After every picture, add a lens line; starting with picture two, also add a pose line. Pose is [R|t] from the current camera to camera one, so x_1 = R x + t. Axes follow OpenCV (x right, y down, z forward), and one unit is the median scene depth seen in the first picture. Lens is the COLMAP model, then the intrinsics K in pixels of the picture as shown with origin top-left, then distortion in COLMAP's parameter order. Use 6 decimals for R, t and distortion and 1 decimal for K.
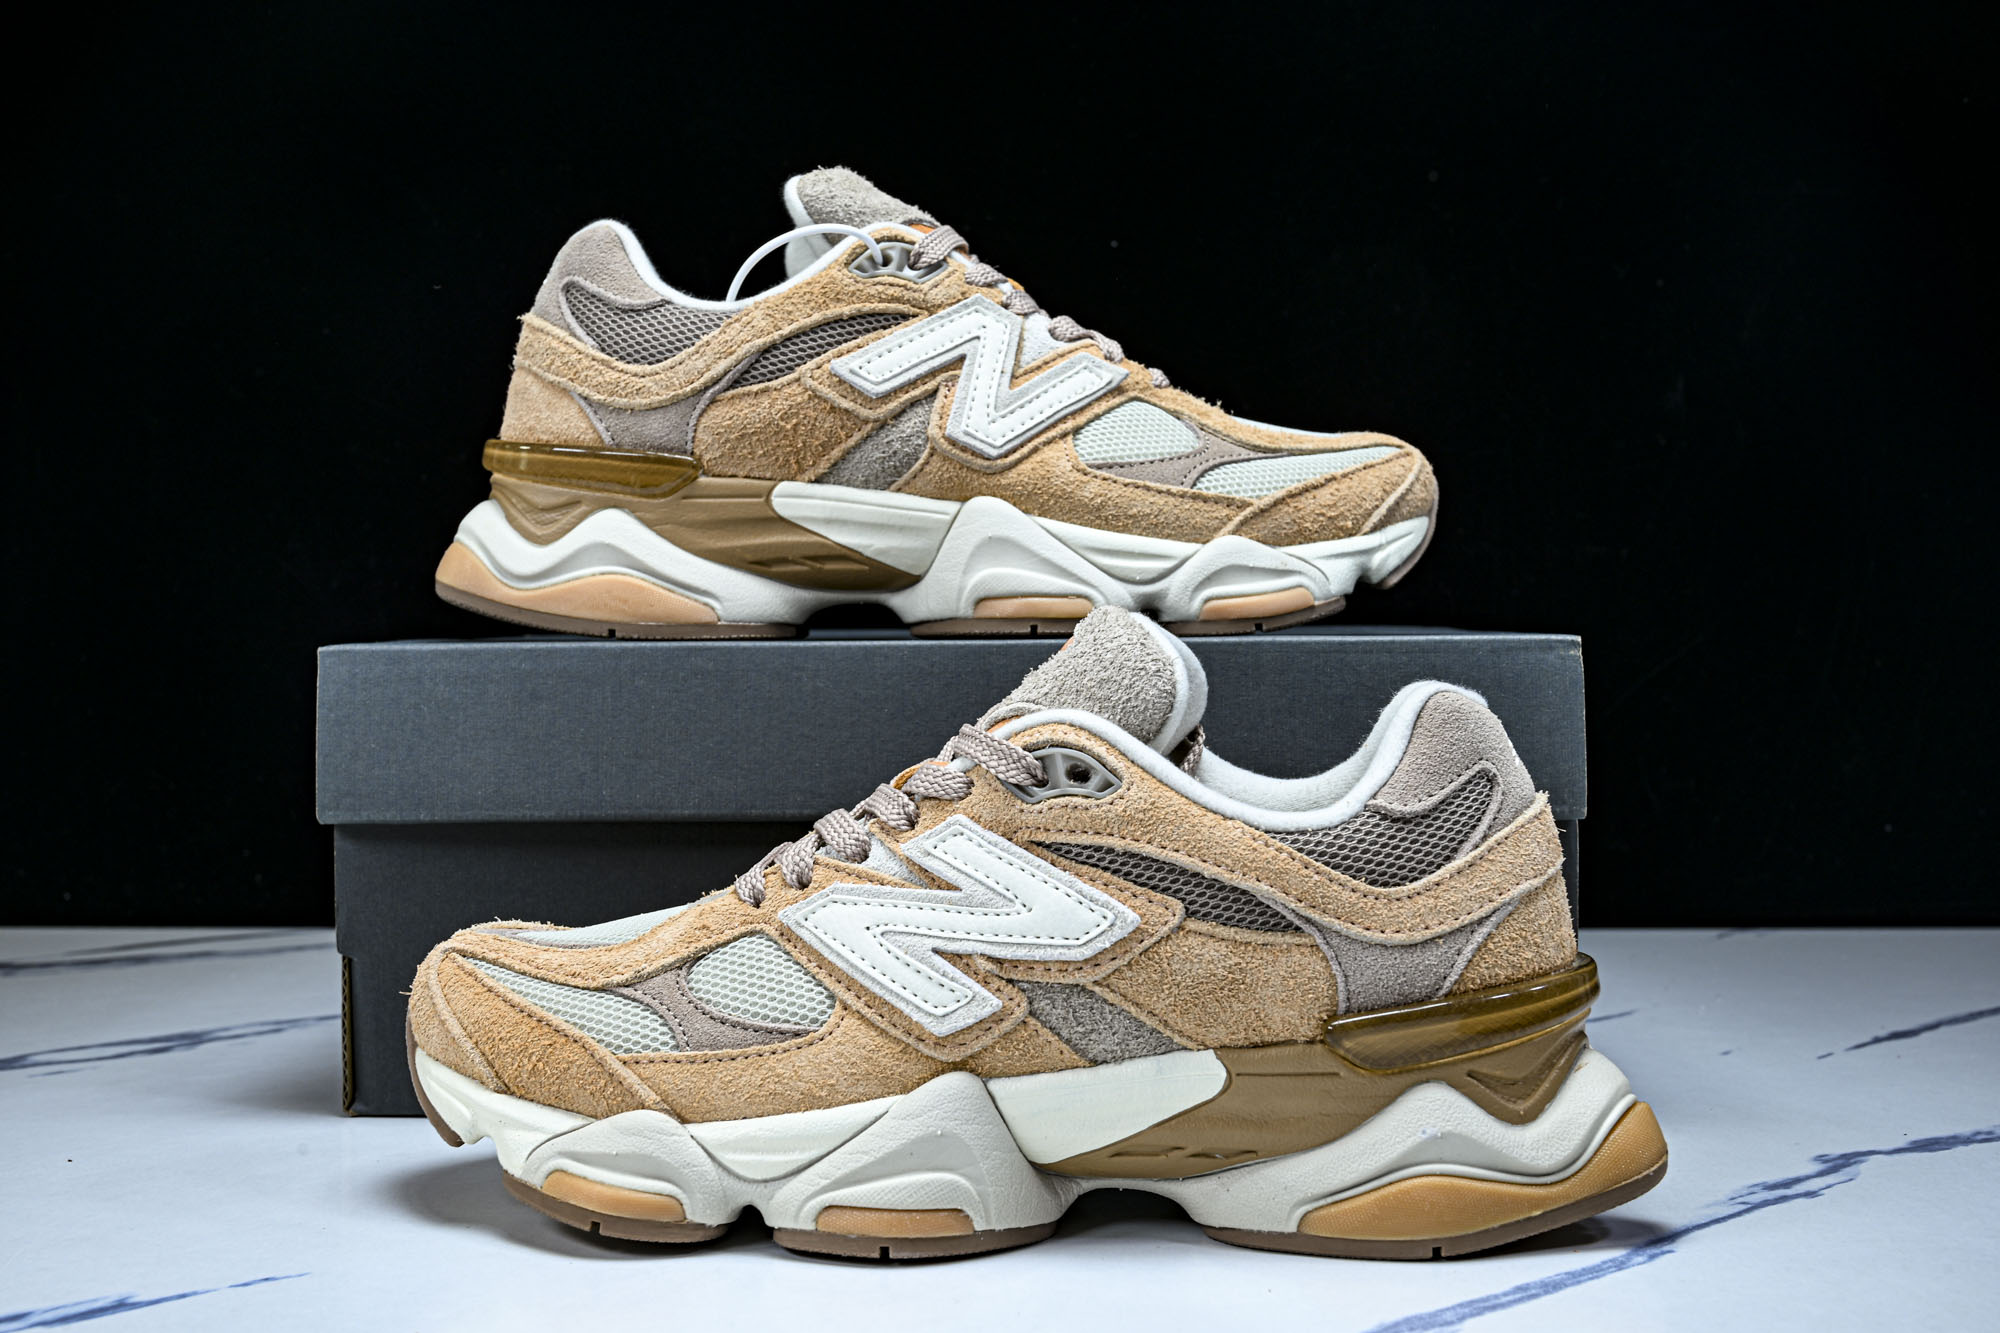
lens RADIAL K [[2449.2, 0, 1016.3], [0, 2449.2, 650.4], [0, 0, 1]] dist [0.006127, 0.000000]
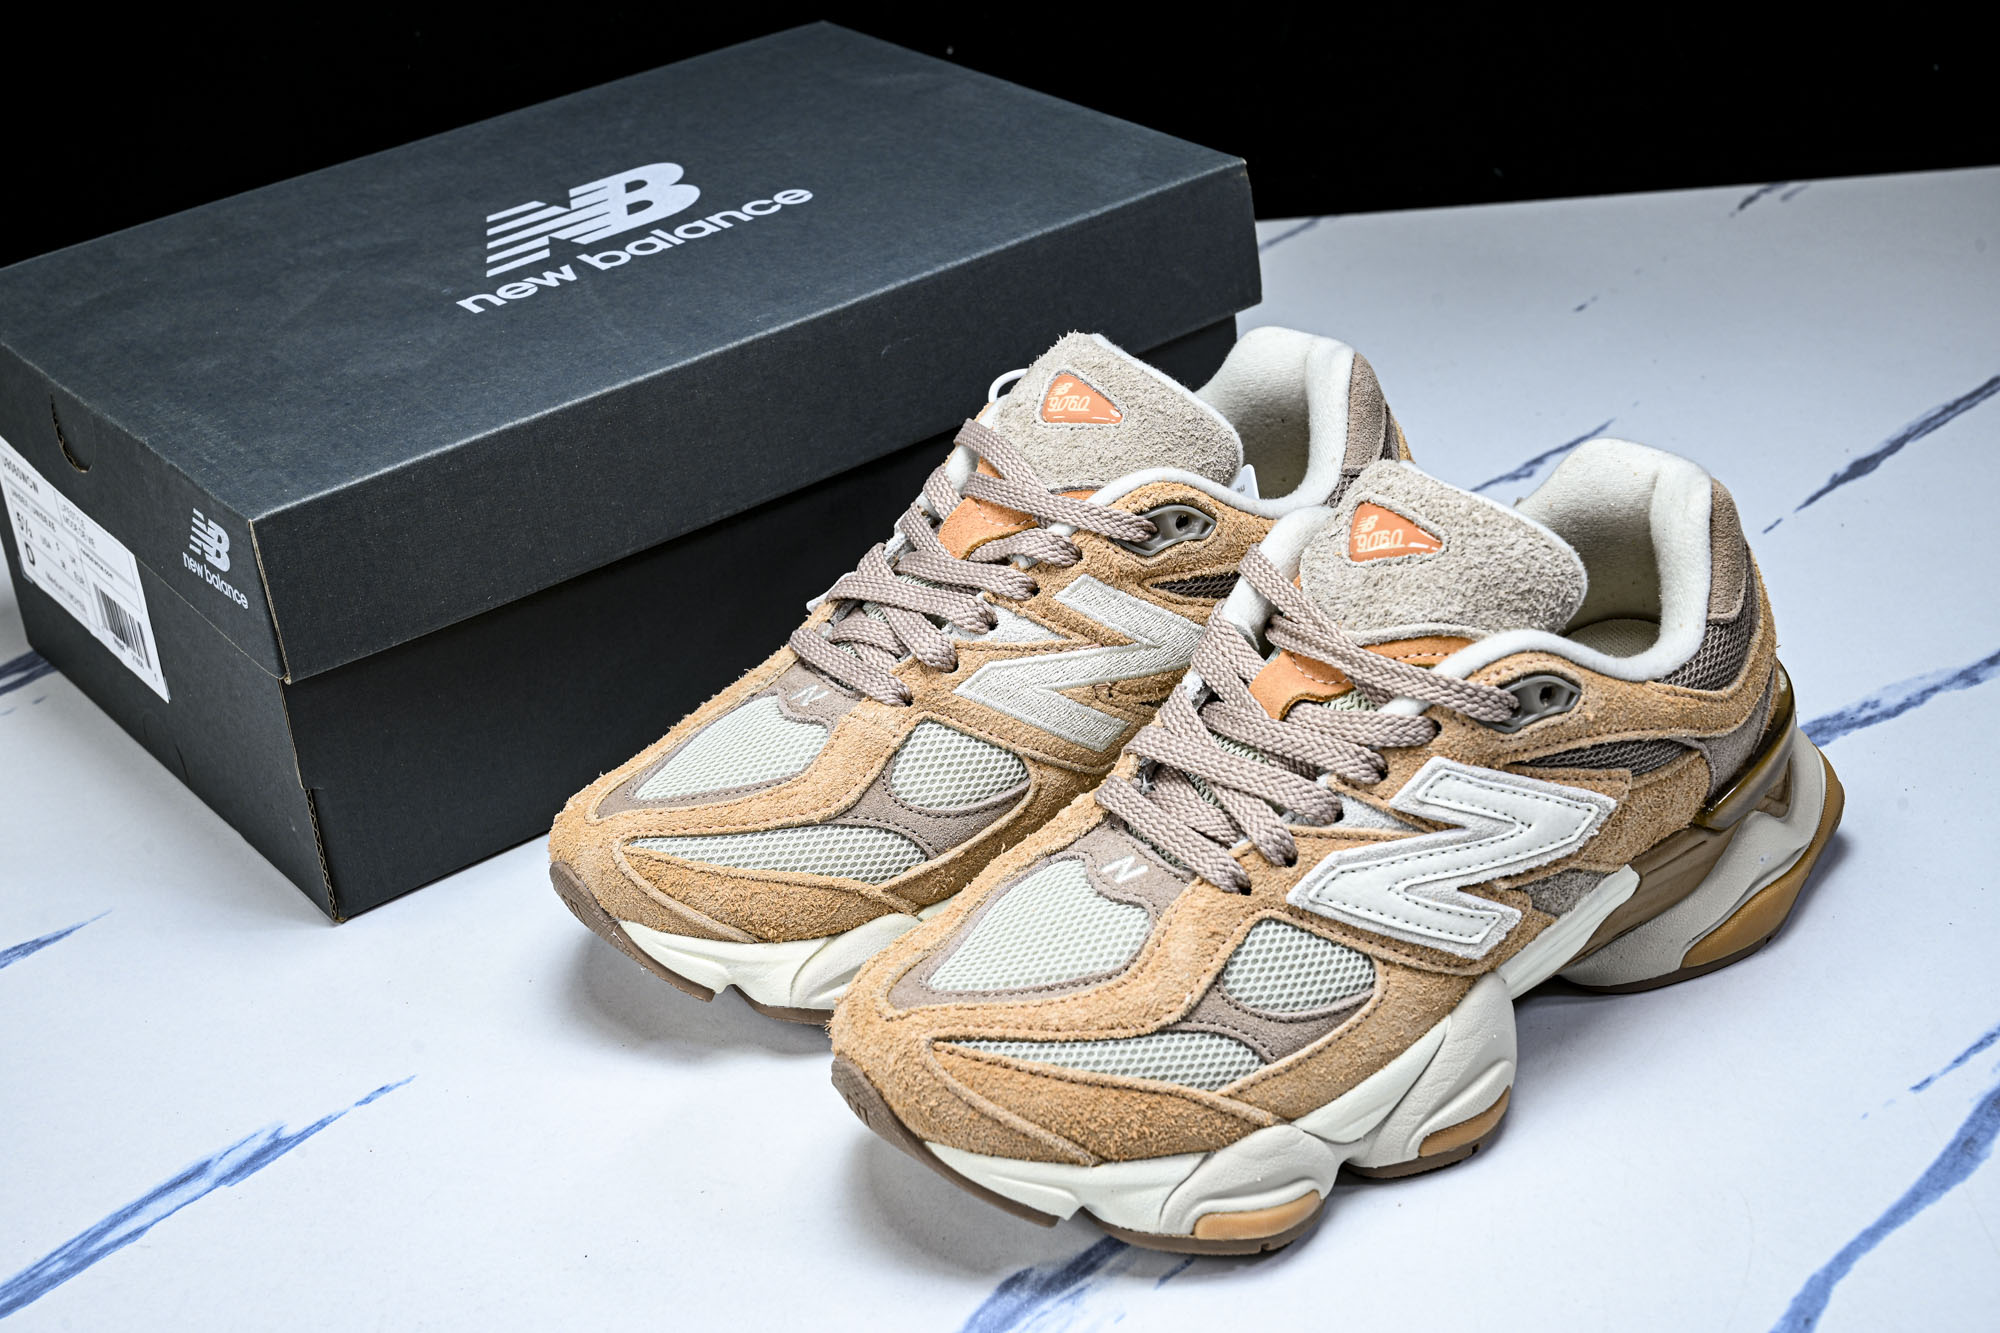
lens RADIAL K [[2901.6, 0, 997.1], [0, 2901.6, 669.2], [0, 0, 1]] dist [-0.025315, 0.000000]
pose [[0.751142, -0.357920, 0.554688, -0.848393], [0.074922, 0.881050, 0.467052, -0.564836], [-0.655875, -0.309264, 0.688610, 0.293964]]
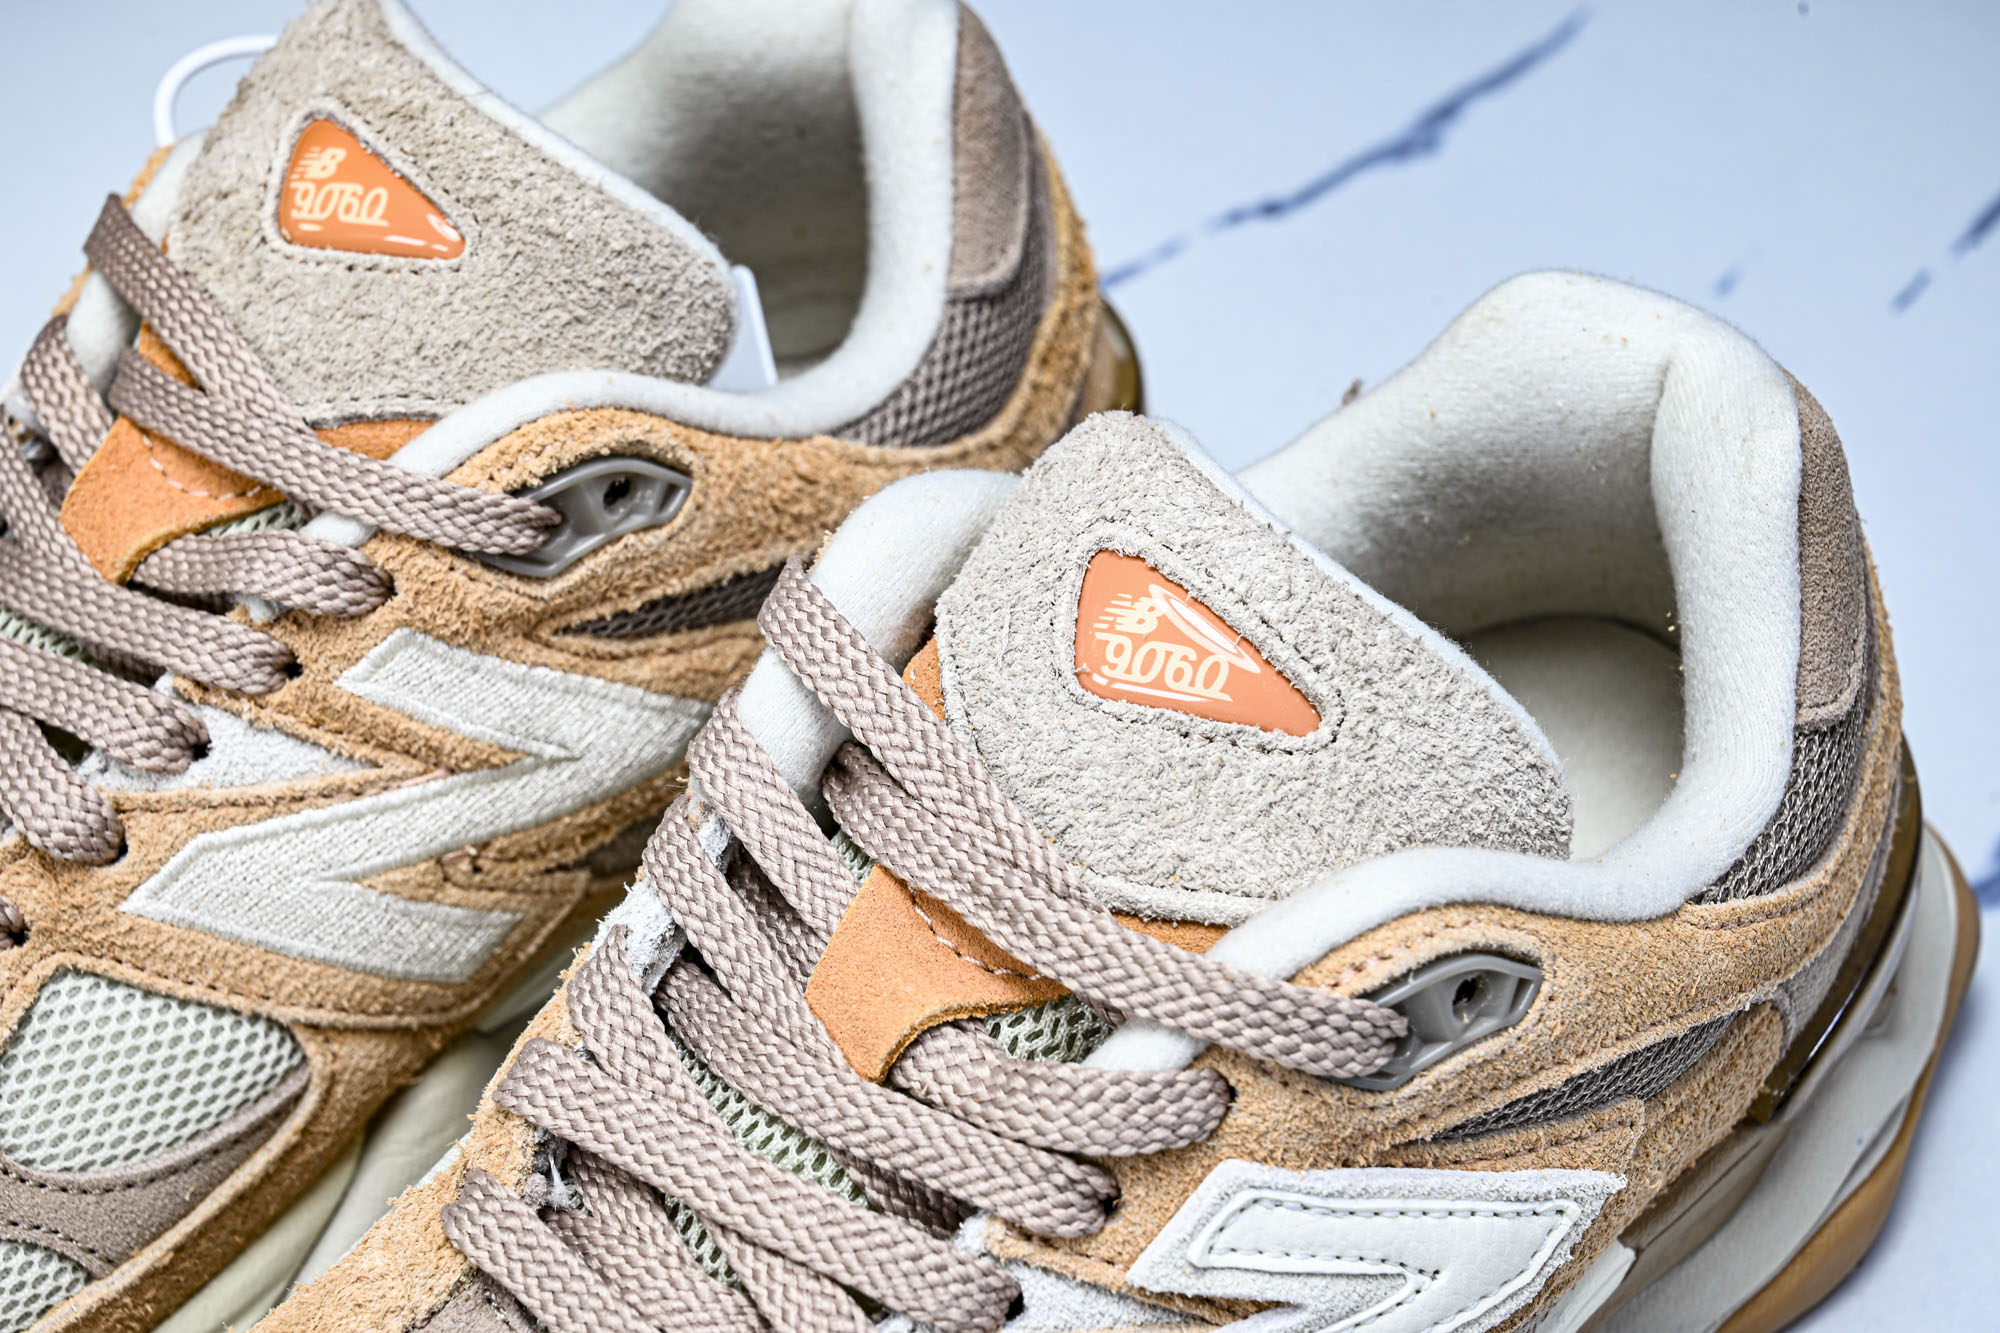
lens RADIAL K [[4303.2, 0, 1013.6], [0, 4303.2, 739.5], [0, 0, 1]] dist [0.002930, 0.000000]
pose [[0.644658, -0.511843, 0.567831, -0.469738], [0.035039, 0.761779, 0.646888, -0.518698], [-0.763667, -0.397126, 0.509022, 0.671181]]
